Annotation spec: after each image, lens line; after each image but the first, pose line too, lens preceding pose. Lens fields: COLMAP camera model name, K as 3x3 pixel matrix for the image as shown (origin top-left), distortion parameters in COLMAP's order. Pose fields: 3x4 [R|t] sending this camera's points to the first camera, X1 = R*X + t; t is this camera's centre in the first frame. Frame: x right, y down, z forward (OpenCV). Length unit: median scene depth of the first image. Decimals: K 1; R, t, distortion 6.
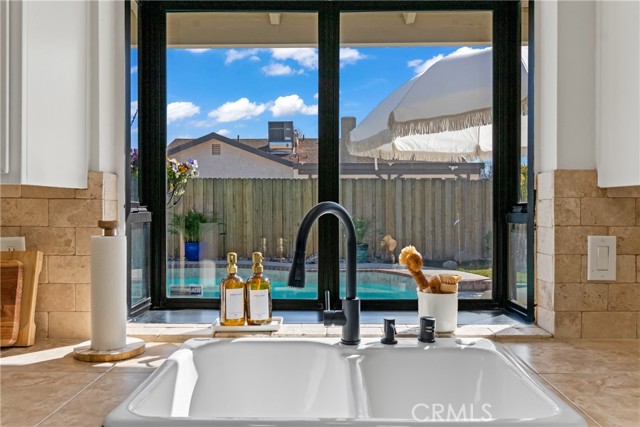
lens RADIAL K [[513.6, 0, 321.4], [0, 513.6, 212.3], [0, 0, 1]] dist [0.016622, -0.009607]
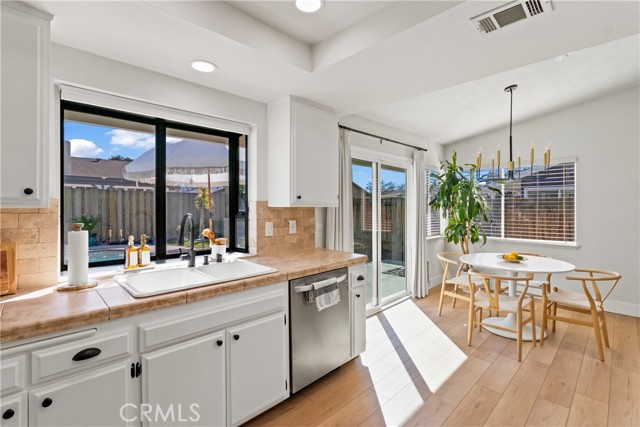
lens RADIAL K [[299.1, 0, 323.9], [0, 299.1, 208.8], [0, 0, 1]] dist [0.000489, 0.002608]
pose [[0.695932, -0.005750, 0.718084, -0.524158], [0.007215, 0.999973, 0.001015, -0.034432], [-0.718071, 0.004475, 0.695955, -0.506129]]
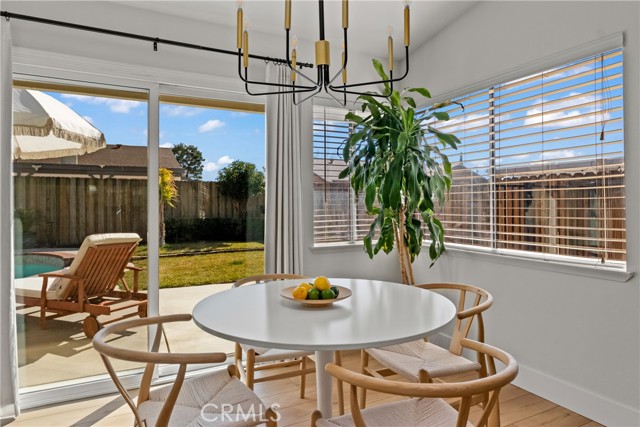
lens RADIAL K [[414.1, 0, 323.7], [0, 414.1, 207.7], [0, 0, 1]] dist [0.007840, 0.001333]
pose [[0.874531, -0.004788, 0.484945, 1.471395], [0.007196, 0.999969, -0.003103, 0.102340], [-0.484915, 0.006203, 0.874539, -1.002743]]
